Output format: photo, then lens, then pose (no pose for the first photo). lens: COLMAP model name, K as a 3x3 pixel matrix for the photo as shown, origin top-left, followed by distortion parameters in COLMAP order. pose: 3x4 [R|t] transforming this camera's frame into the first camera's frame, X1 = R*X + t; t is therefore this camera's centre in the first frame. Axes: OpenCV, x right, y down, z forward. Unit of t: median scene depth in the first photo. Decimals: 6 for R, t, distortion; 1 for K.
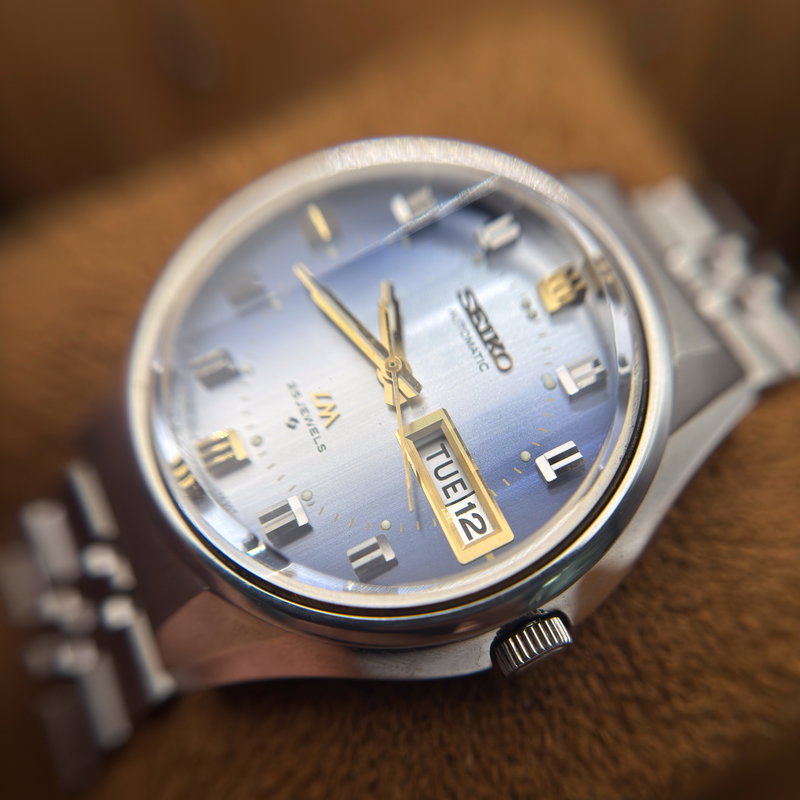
lens RADIAL K [[953.5, 0, 400.0], [0, 953.5, 400.0], [0, 0, 1]] dist [0.525210, -0.003455]
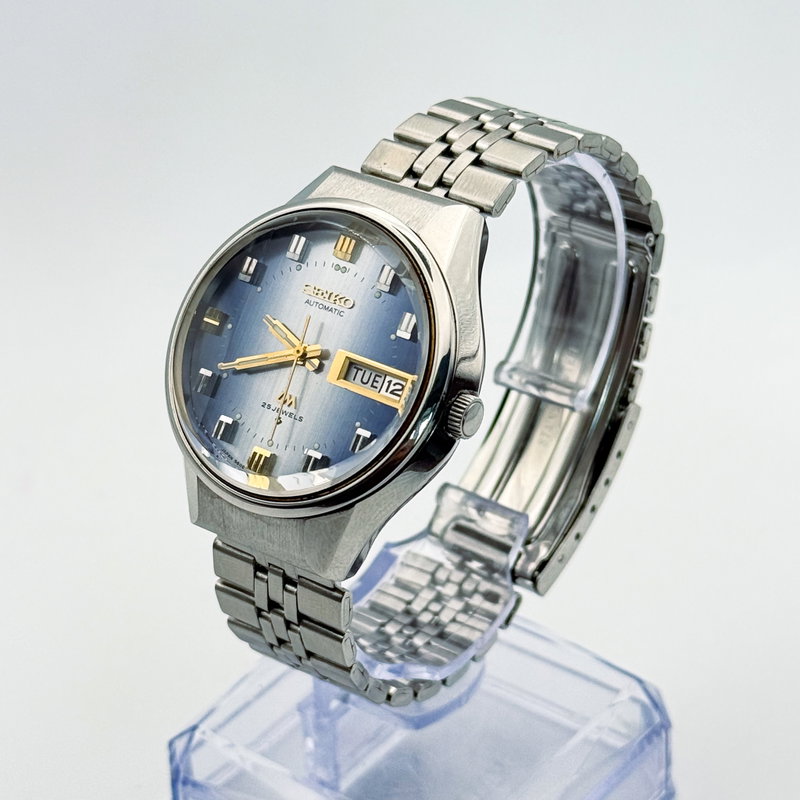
lens RADIAL K [[2440.8, 0, 400.0], [0, 2440.8, 400.0], [0, 0, 1]] dist [-0.138516, 0.373028]
pose [[0.733207, -0.677997, -0.052229, 0.282622], [0.675029, 0.734966, -0.064506, 0.411982], [0.082122, 0.012040, 0.996550, -3.149087]]
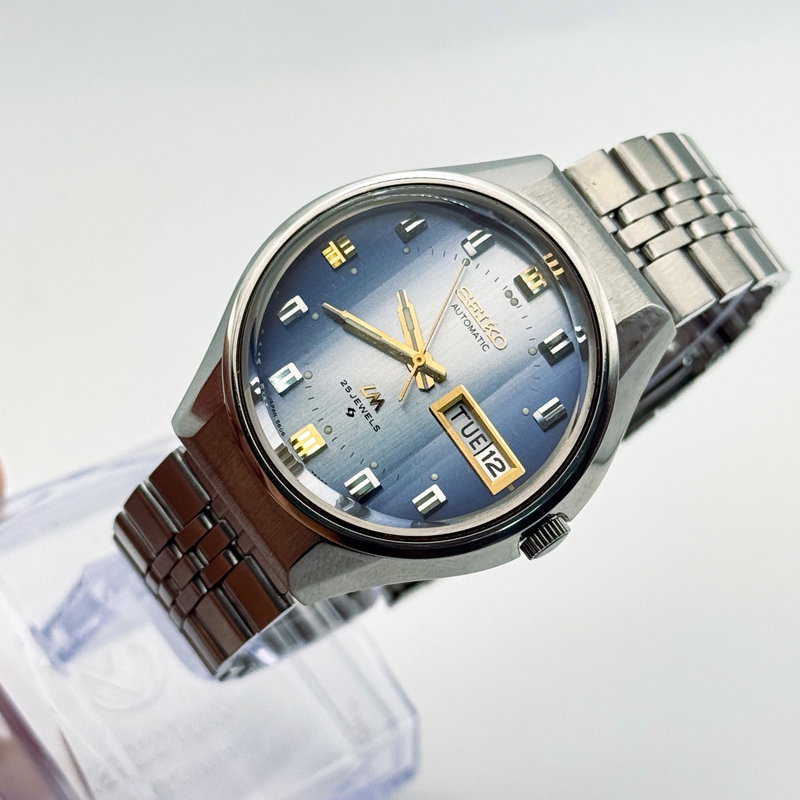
lens RADIAL K [[2440.8, 0, 400.0], [0, 2440.8, 400.0], [0, 0, 1]] dist [-0.138516, 0.373028]
pose [[0.981576, -0.165921, 0.094758, -0.375110], [0.141829, 0.965010, 0.220546, -0.754048], [-0.128036, -0.203043, 0.970763, -2.370822]]
